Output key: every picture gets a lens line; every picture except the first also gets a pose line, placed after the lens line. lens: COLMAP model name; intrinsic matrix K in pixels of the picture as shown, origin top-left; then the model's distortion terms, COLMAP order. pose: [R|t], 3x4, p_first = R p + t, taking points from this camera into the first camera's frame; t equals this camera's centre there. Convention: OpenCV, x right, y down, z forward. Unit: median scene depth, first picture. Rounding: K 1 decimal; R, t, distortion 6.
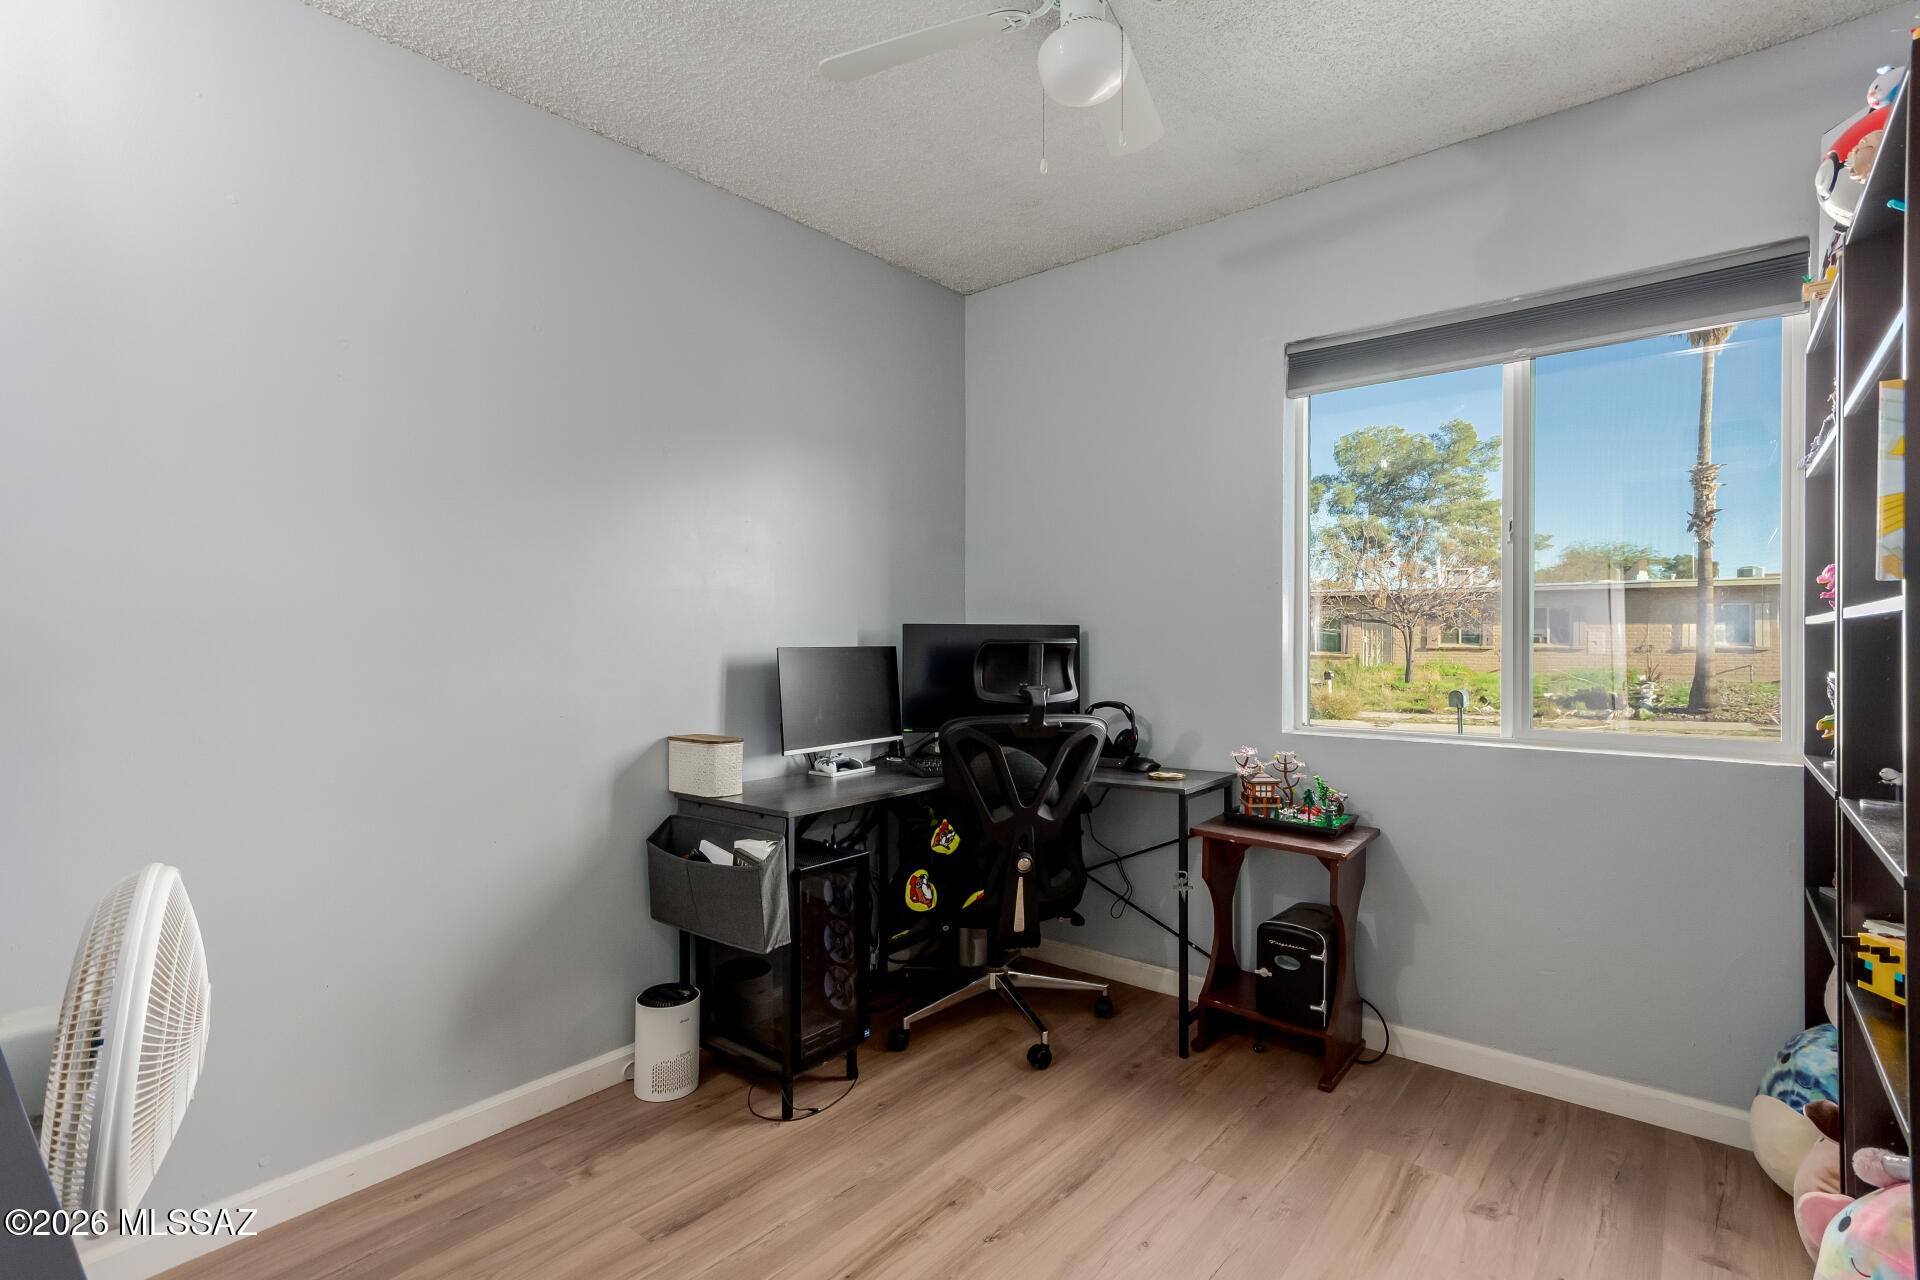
lens RADIAL K [[905.9, 0, 971.7], [0, 905.9, 647.0], [0, 0, 1]] dist [0.000858, 0.000289]
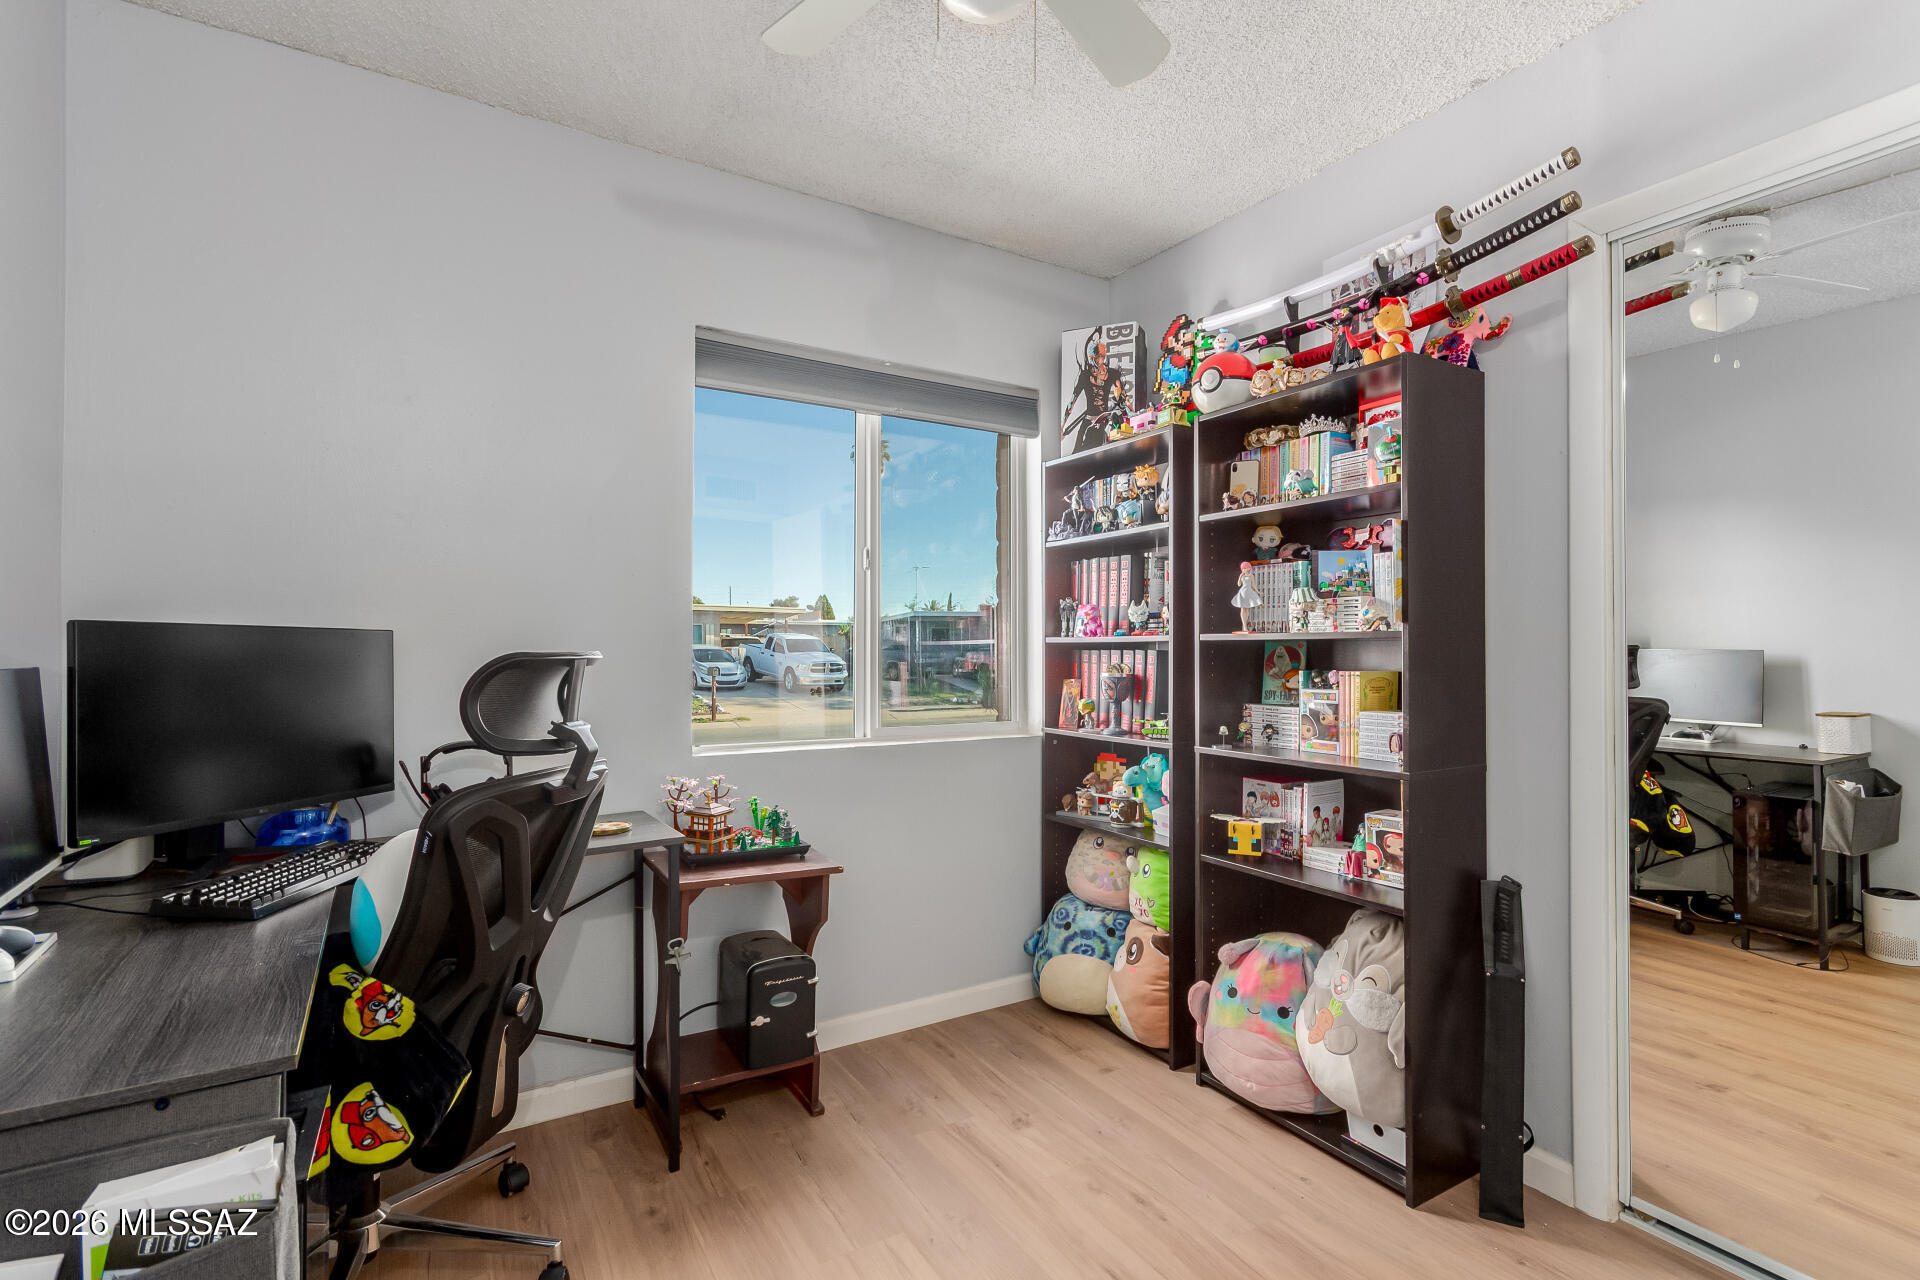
lens RADIAL K [[893.9, 0, 970.6], [0, 893.9, 645.0], [0, 0, 1]] dist [0.003597, 0.001238]
pose [[0.335855, 0.005635, 0.941897, -0.445365], [0.007317, 0.999936, -0.008591, -0.006575], [-0.941885, 0.009777, 0.335792, 0.493454]]
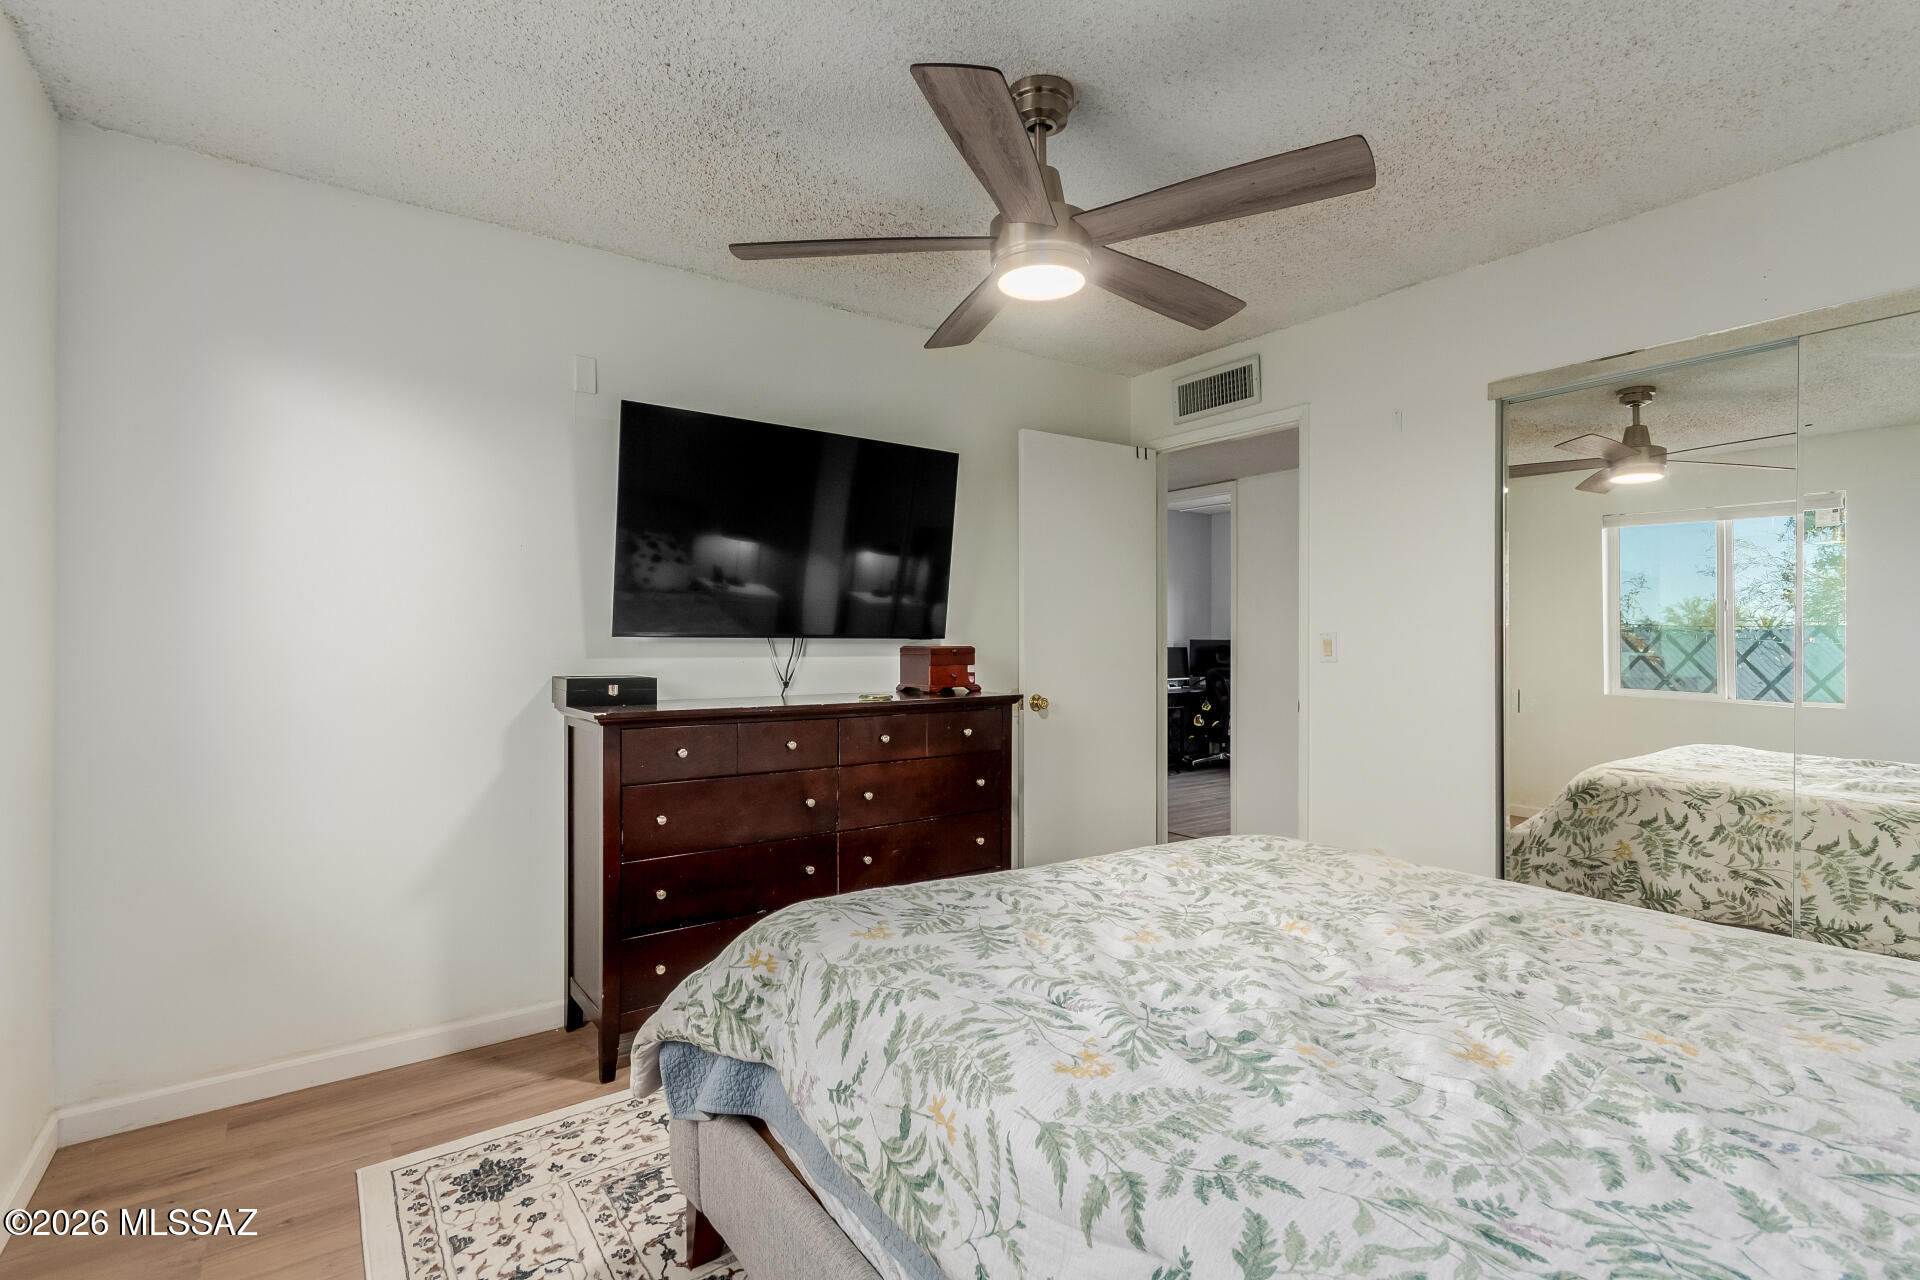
lens RADIAL K [[893.9, 0, 970.6], [0, 893.9, 645.0], [0, 0, 1]] dist [0.003597, 0.001238]
pose [[0.967350, 0.012321, -0.253145, -0.039032], [-0.014103, 0.999887, -0.005228, 0.019612], [0.253052, 0.008627, 0.967414, -2.401582]]
